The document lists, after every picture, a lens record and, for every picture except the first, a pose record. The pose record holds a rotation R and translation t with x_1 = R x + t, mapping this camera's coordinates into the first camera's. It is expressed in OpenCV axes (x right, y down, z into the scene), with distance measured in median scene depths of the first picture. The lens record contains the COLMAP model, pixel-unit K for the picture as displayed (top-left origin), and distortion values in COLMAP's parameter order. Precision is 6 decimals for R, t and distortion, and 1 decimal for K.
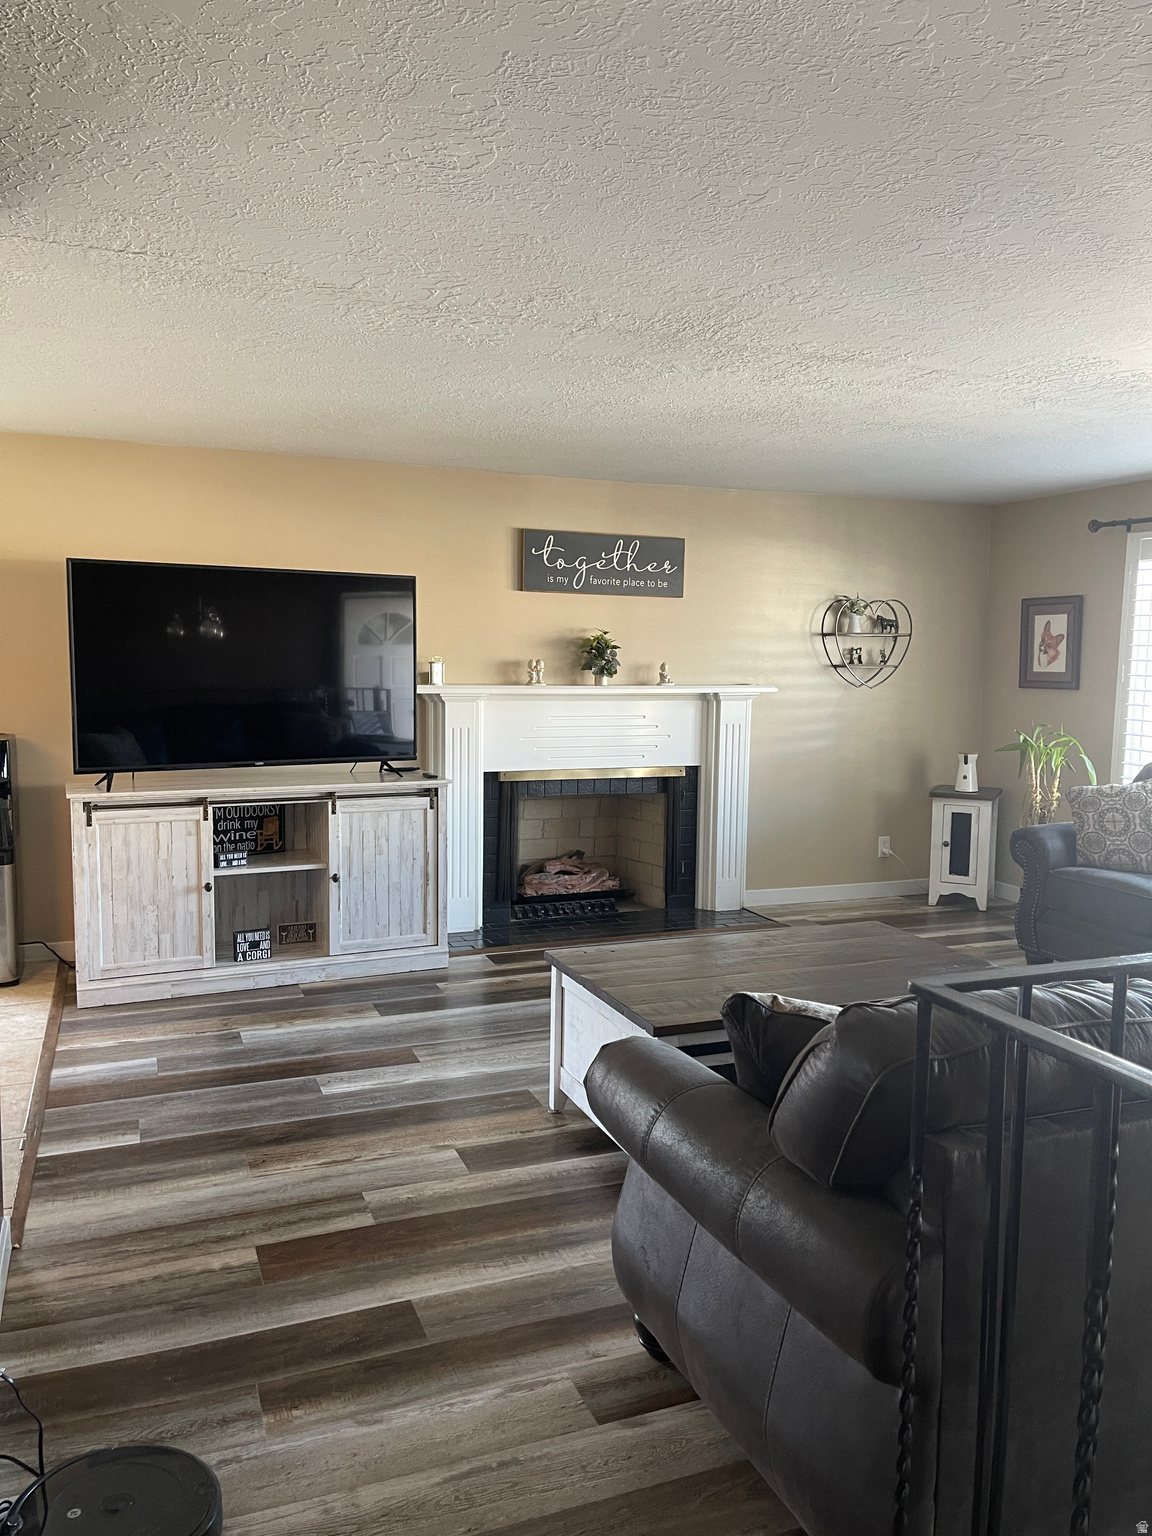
lens RADIAL K [[1156.7, 0, 588.4], [0, 1156.7, 766.1], [0, 0, 1]] dist [0.082895, -0.108063]
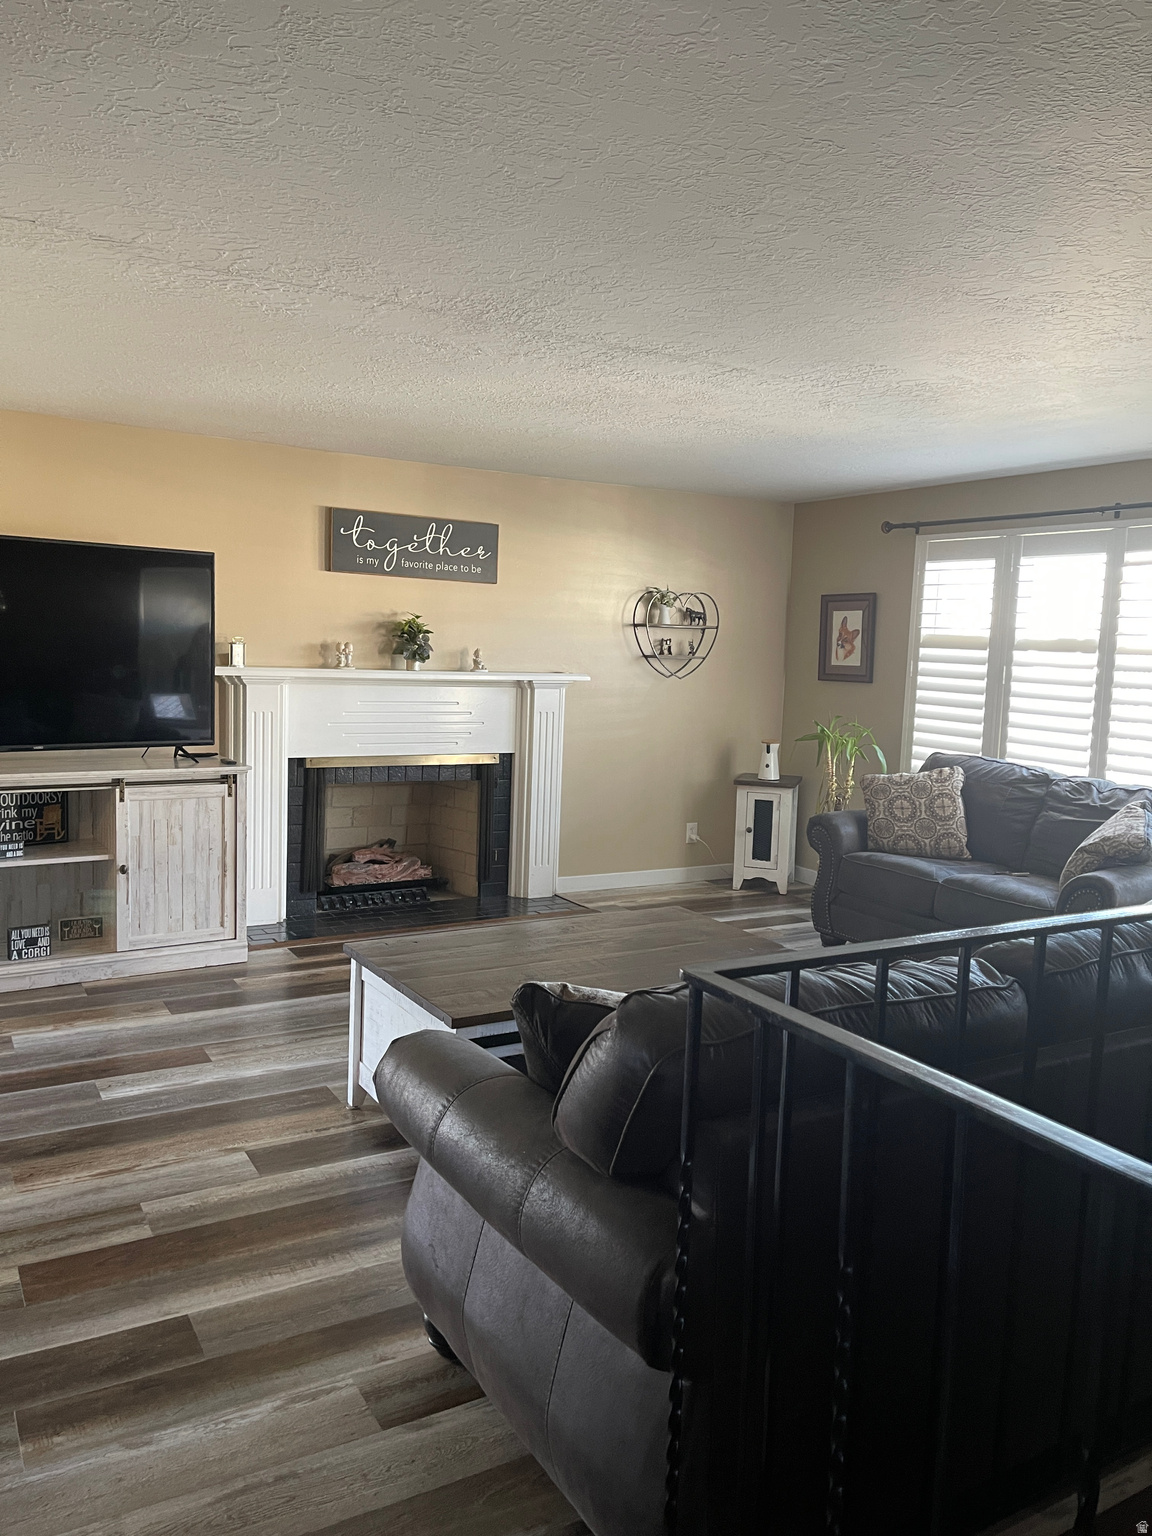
lens RADIAL K [[1156.7, 0, 585.0], [0, 1156.7, 755.2], [0, 0, 1]] dist [0.082895, -0.108063]
pose [[0.988849, 0.005950, 0.148802, 0.013942], [-0.006228, 0.999980, 0.001408, -0.000315], [-0.148791, -0.002320, 0.988866, 0.007433]]
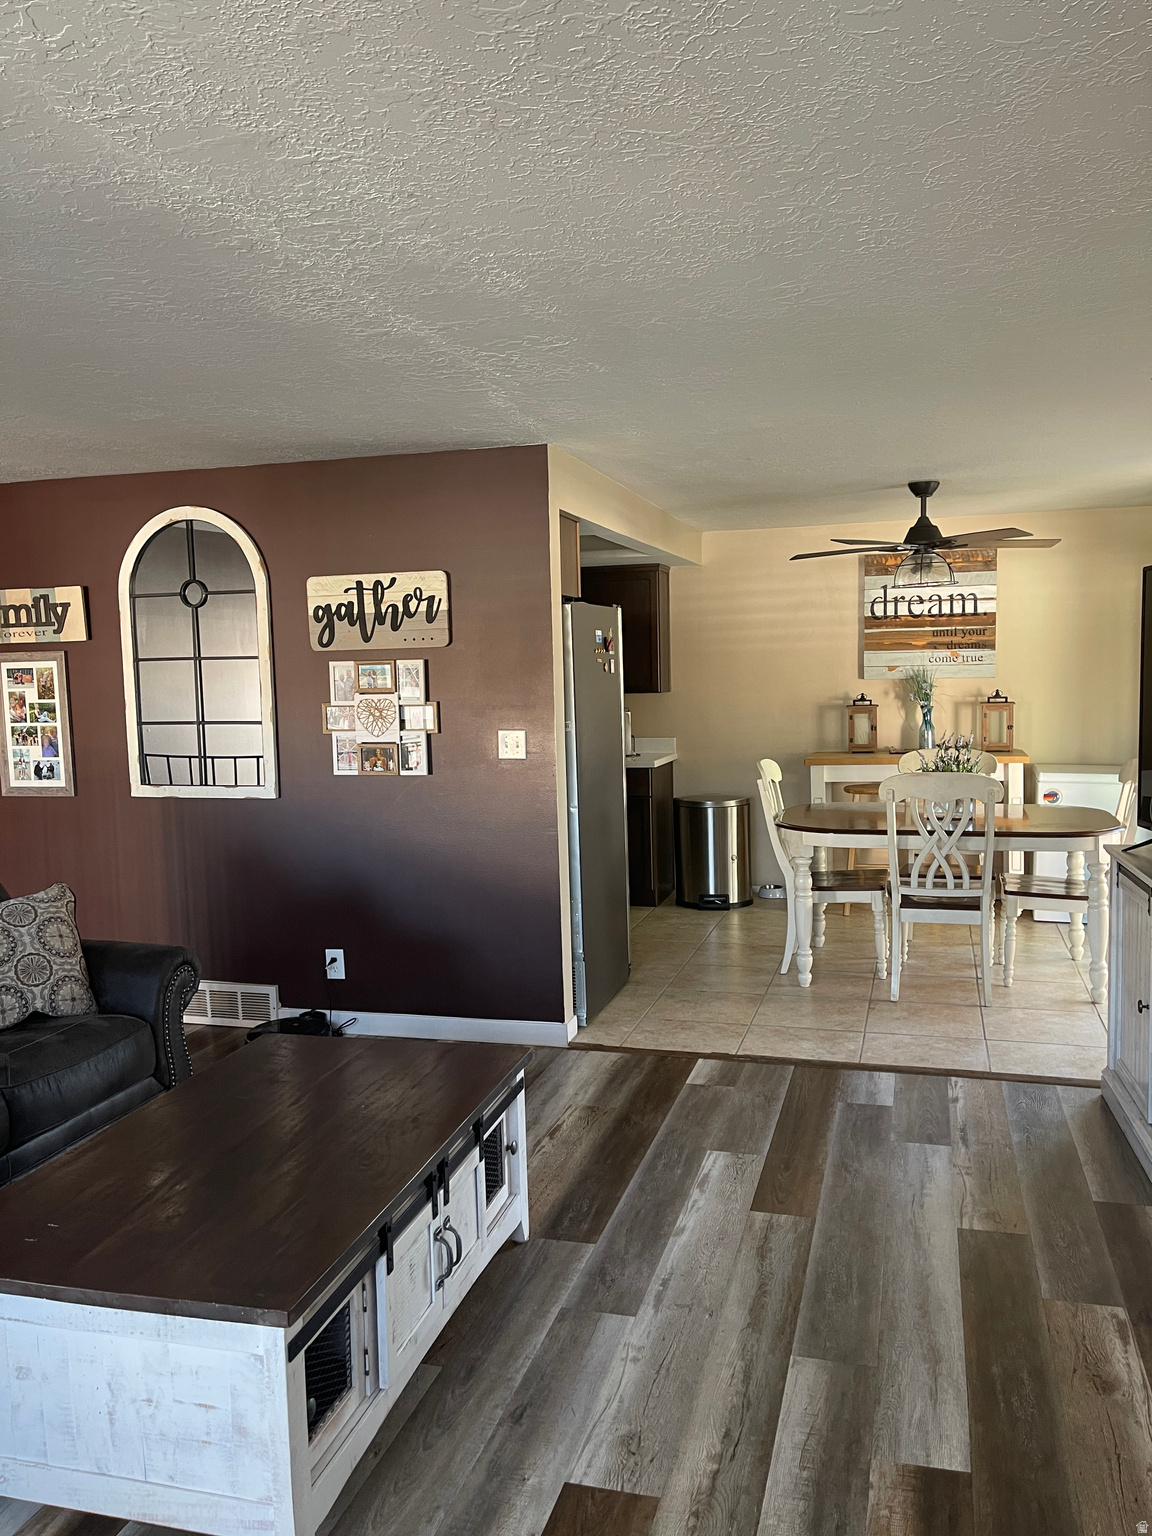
lens RADIAL K [[1156.7, 0, 592.8], [0, 1156.7, 776.8], [0, 0, 1]] dist [0.082895, -0.108063]
pose [[-0.608309, 0.071938, -0.790434, 0.506460], [-0.067769, 0.987540, 0.142031, -0.133324], [0.790802, 0.139965, -0.595854, 1.317068]]
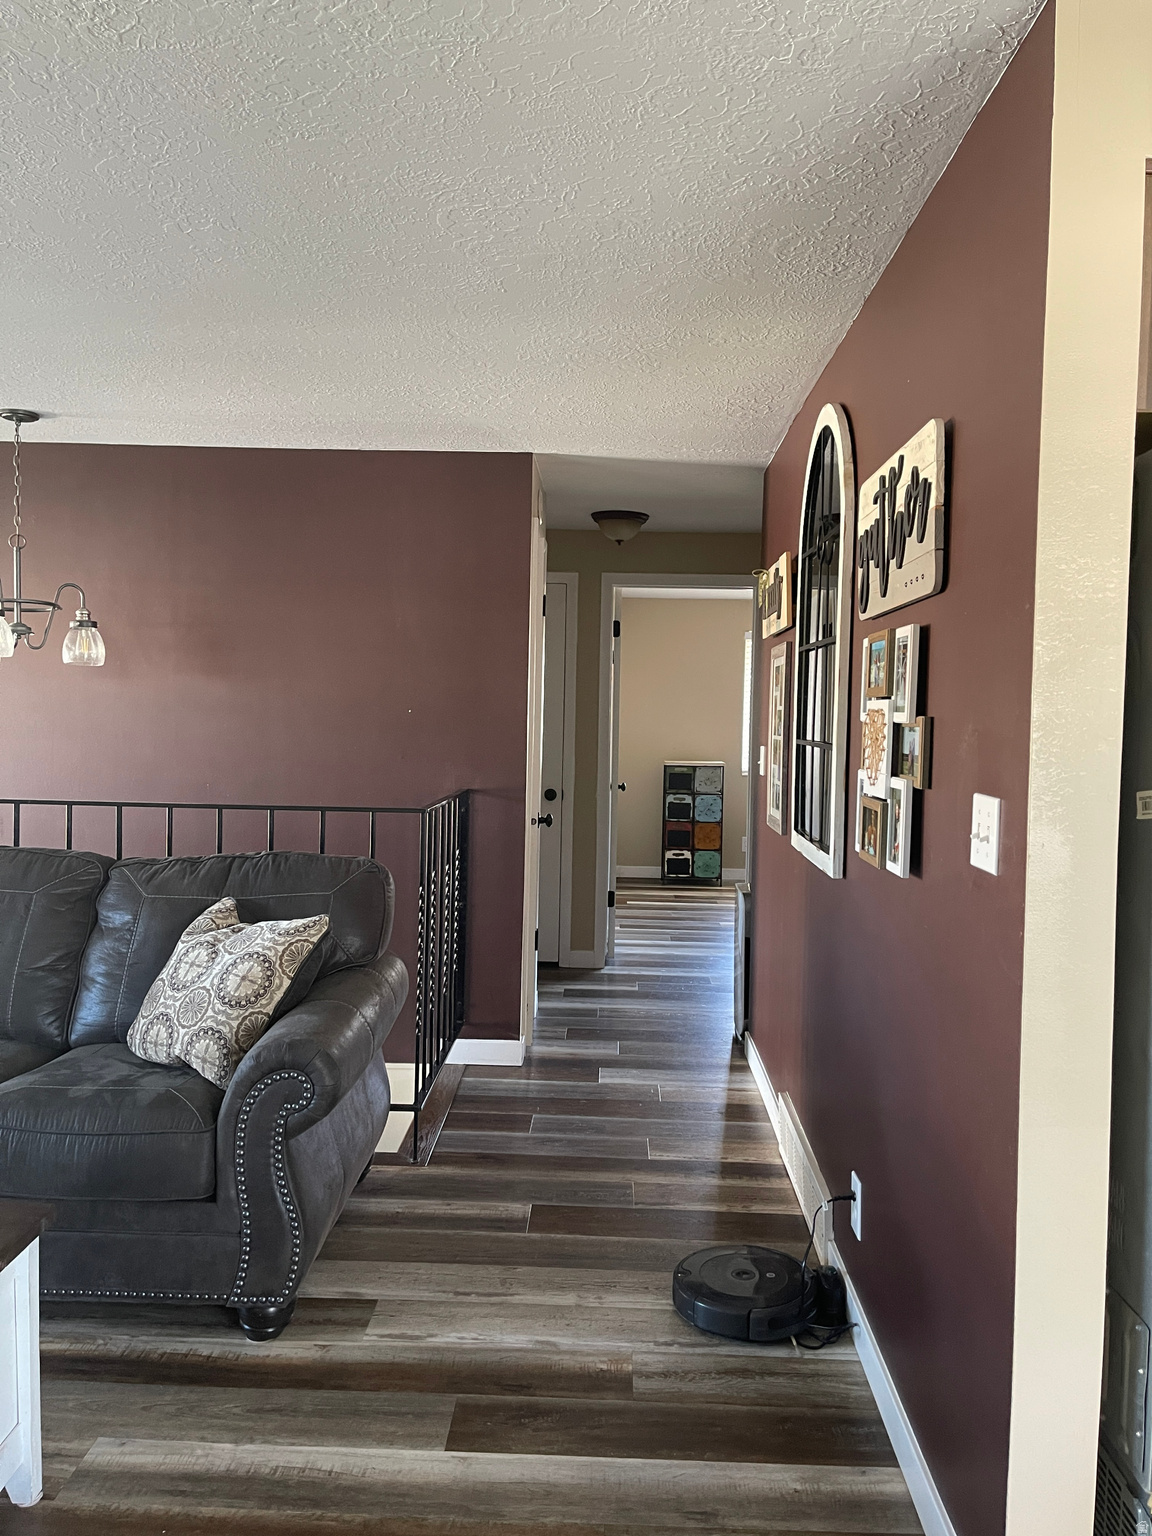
lens RADIAL K [[1156.7, 0, 588.5], [0, 1156.7, 771.4], [0, 0, 1]] dist [0.082895, -0.108063]
pose [[-0.917311, -0.054232, 0.394461, -0.344862], [0.006076, 0.988659, 0.150055, -0.089655], [-0.398125, 0.140043, -0.906578, 1.038080]]
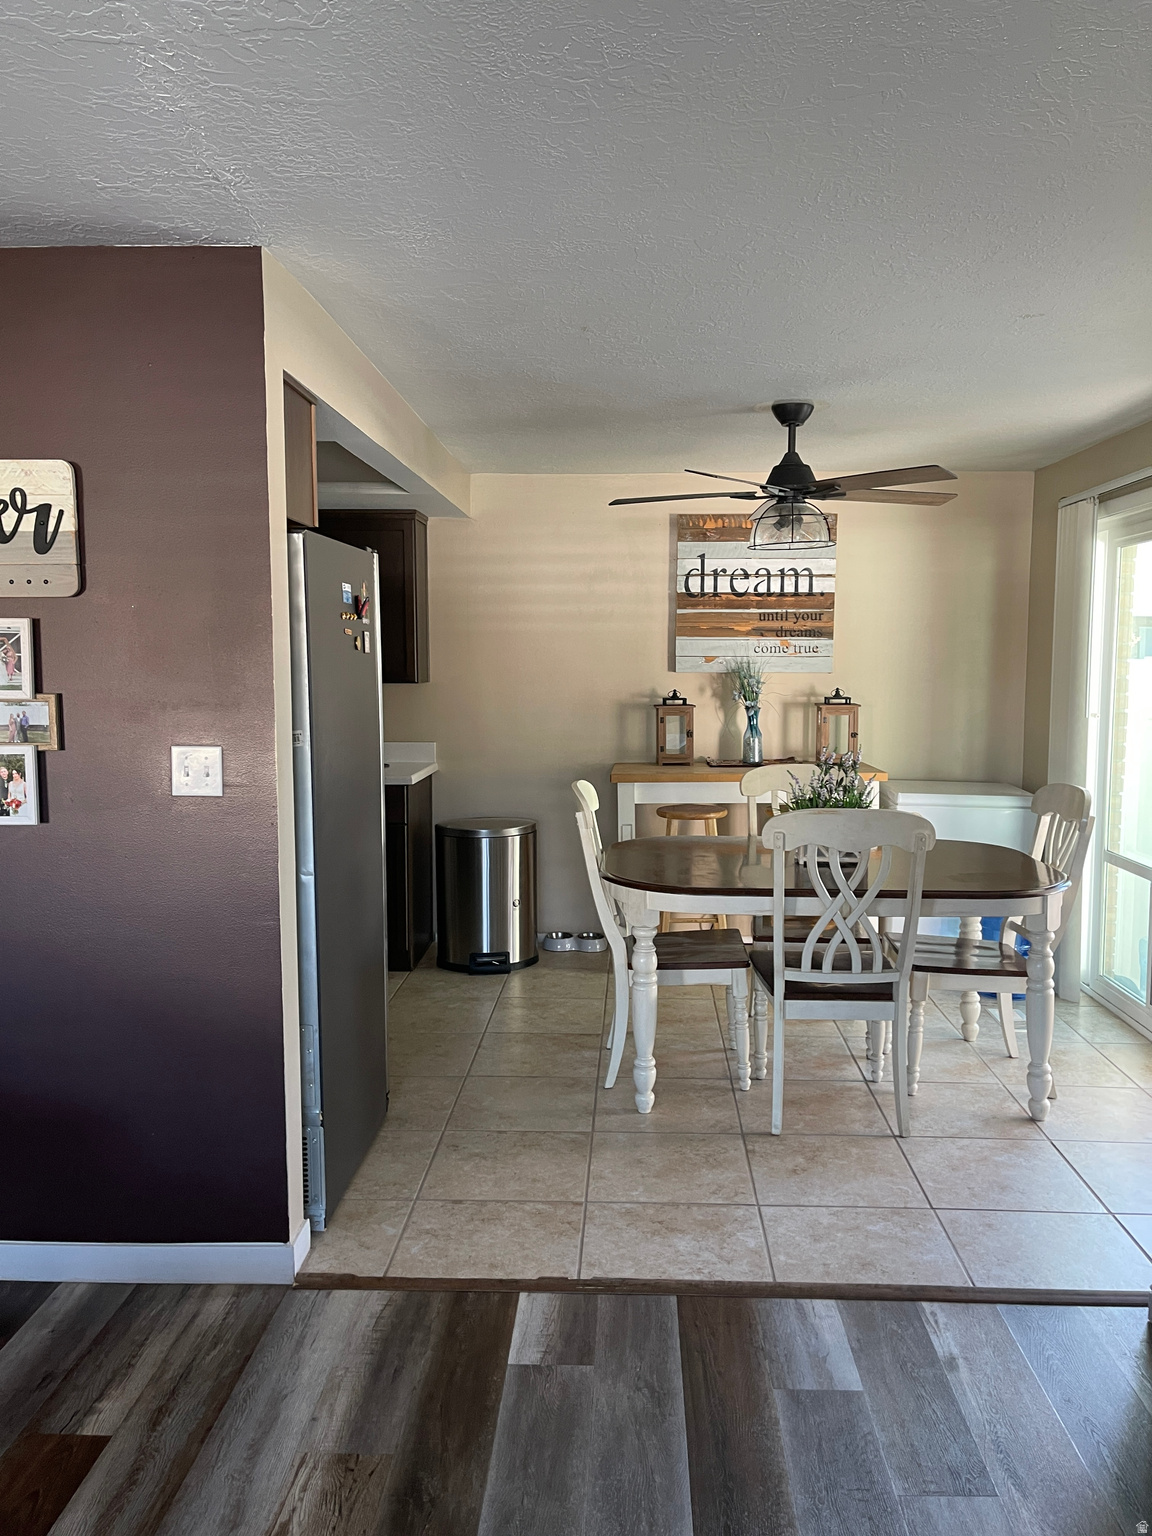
lens RADIAL K [[1156.7, 0, 587.1], [0, 1156.7, 764.0], [0, 0, 1]] dist [0.082895, -0.108063]
pose [[-0.405357, 0.069173, -0.911538, 0.179715], [-0.100635, 0.987696, 0.119705, -0.104045], [0.908602, 0.140256, -0.393408, 1.043735]]
